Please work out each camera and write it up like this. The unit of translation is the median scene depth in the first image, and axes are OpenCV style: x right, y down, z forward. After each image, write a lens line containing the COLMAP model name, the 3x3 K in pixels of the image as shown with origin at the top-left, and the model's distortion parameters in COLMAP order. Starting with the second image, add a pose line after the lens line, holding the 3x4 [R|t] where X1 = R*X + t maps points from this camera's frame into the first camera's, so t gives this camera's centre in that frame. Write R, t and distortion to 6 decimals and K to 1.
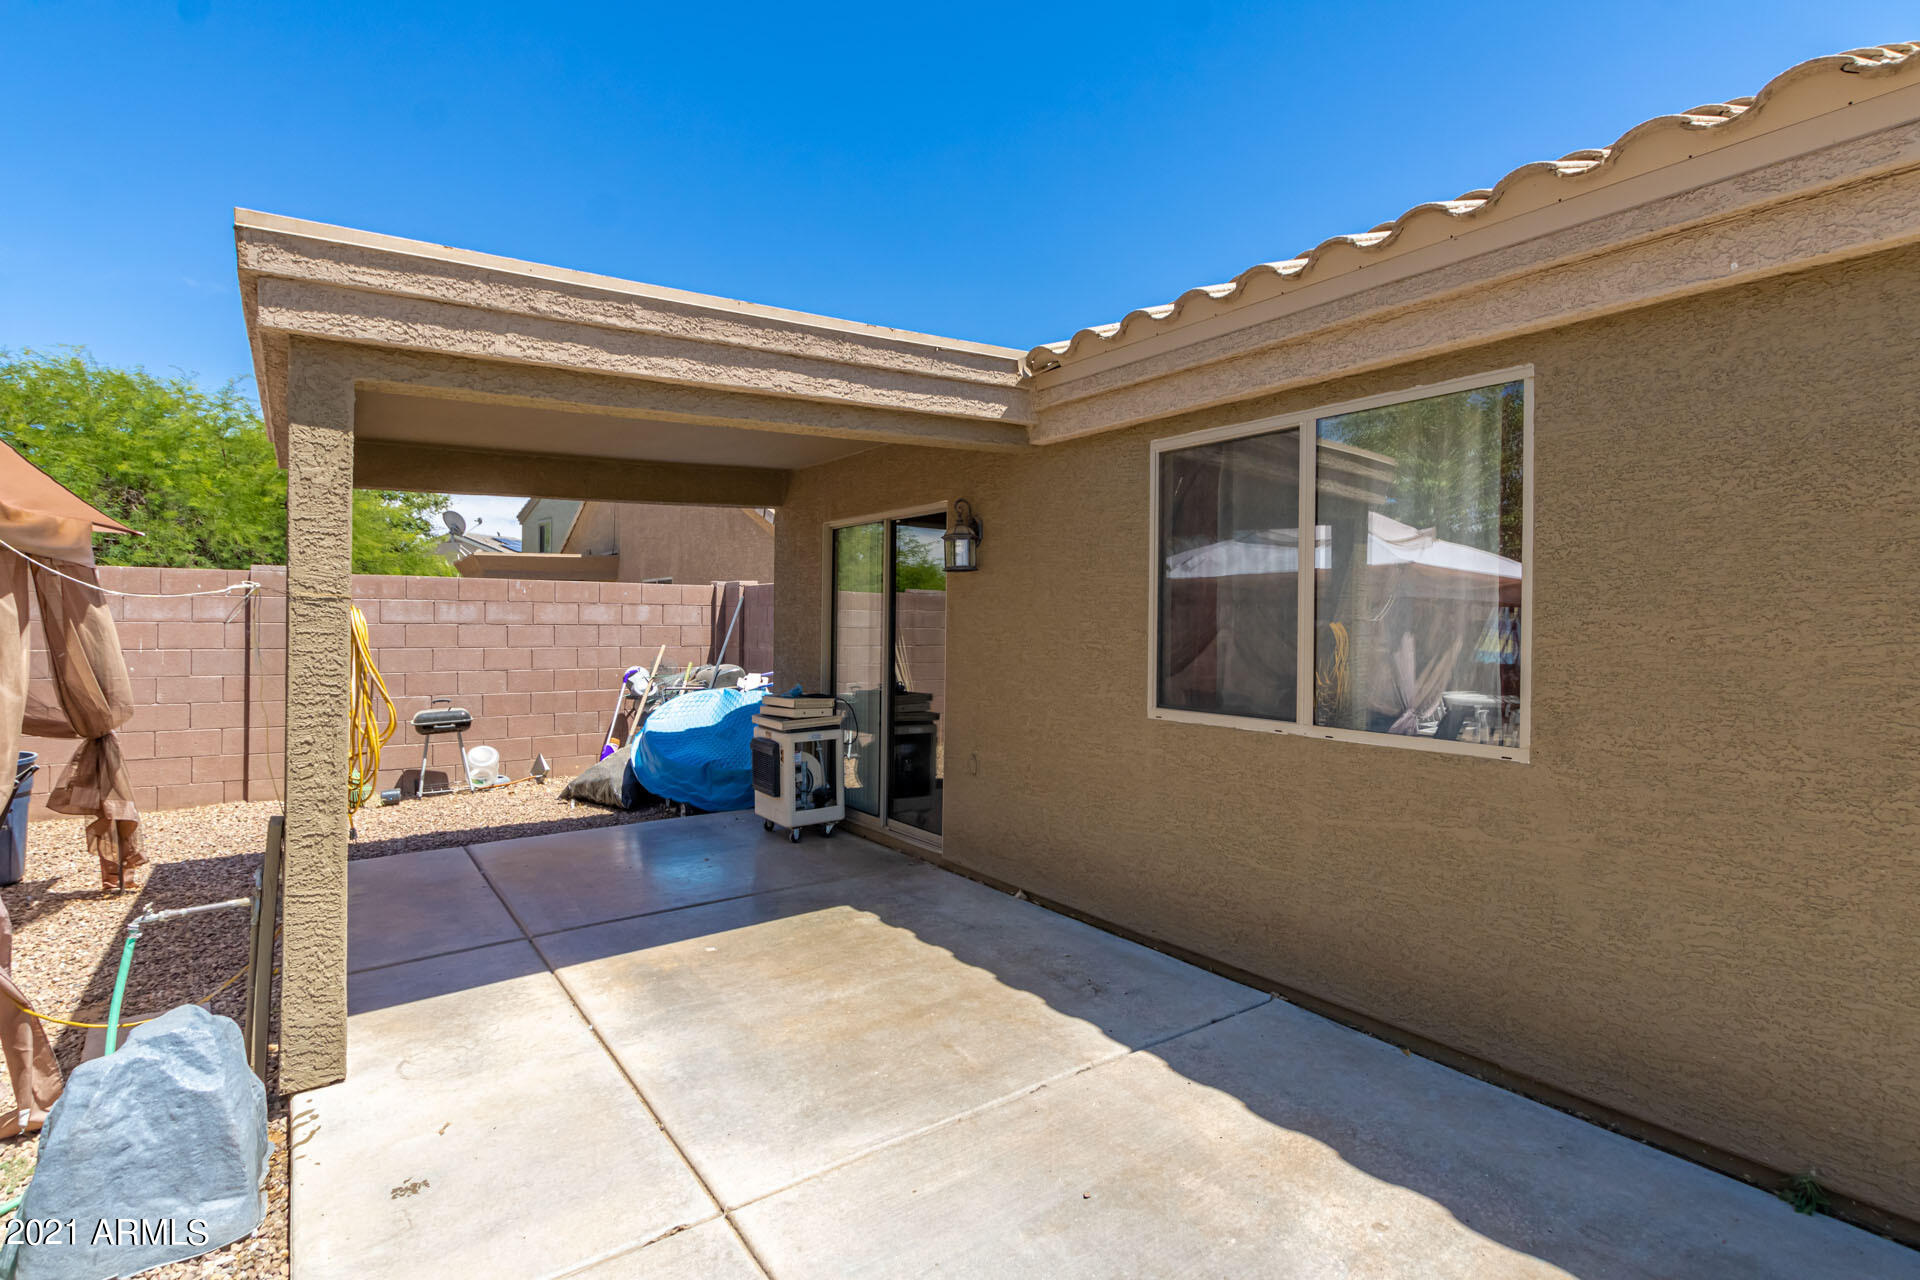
lens RADIAL K [[886.5, 0, 961.6], [0, 886.5, 631.5], [0, 0, 1]] dist [-0.002458, -0.000472]
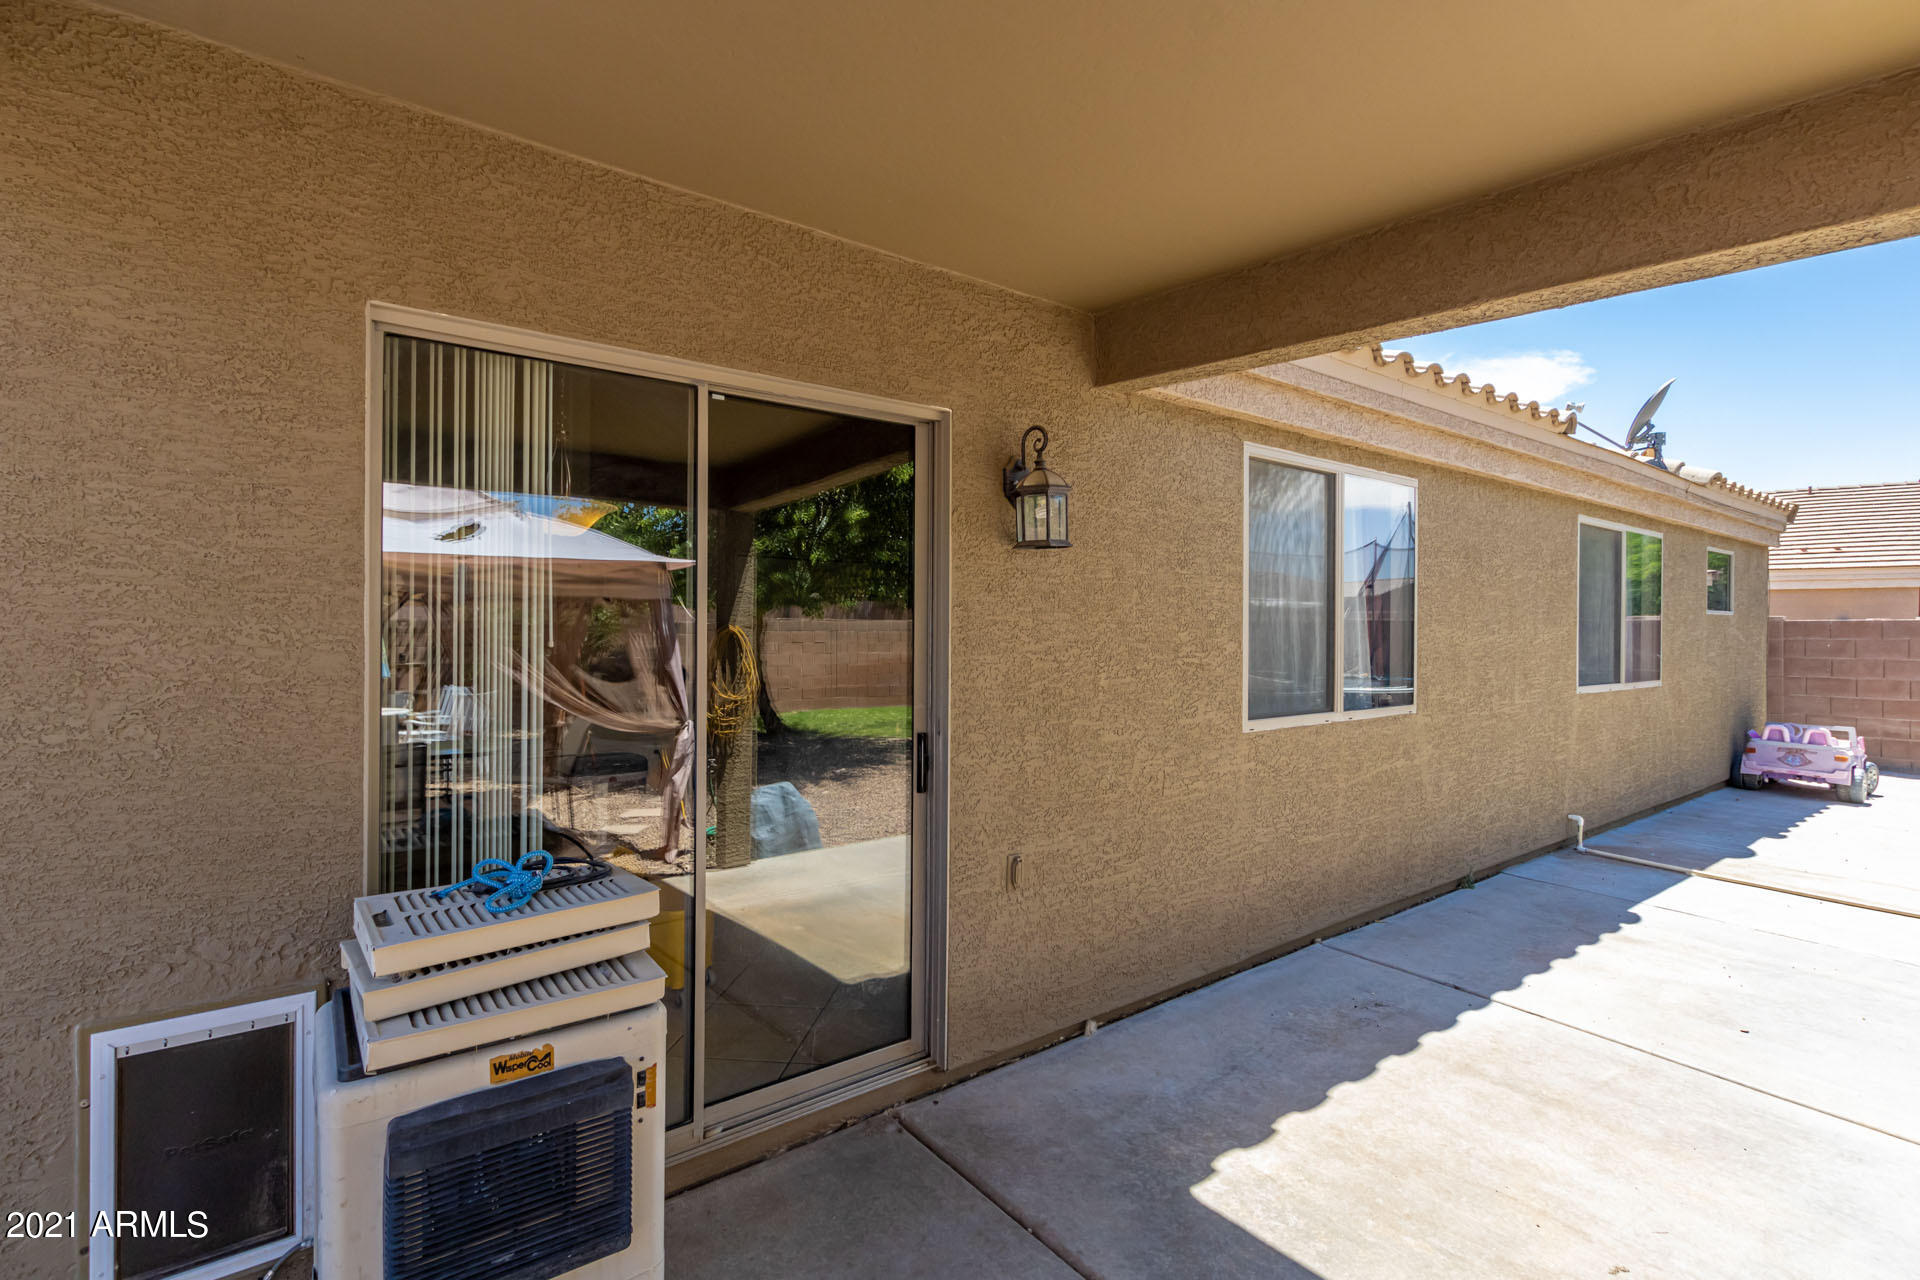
lens RADIAL K [[886.5, 0, 966.3], [0, 886.5, 627.6], [0, 0, 1]] dist [-0.002458, -0.000472]
pose [[-0.009370, -0.015667, 0.999833, -0.740154], [0.002991, 0.999872, 0.015696, -0.031104], [-0.999952, 0.003137, -0.009322, 1.315323]]
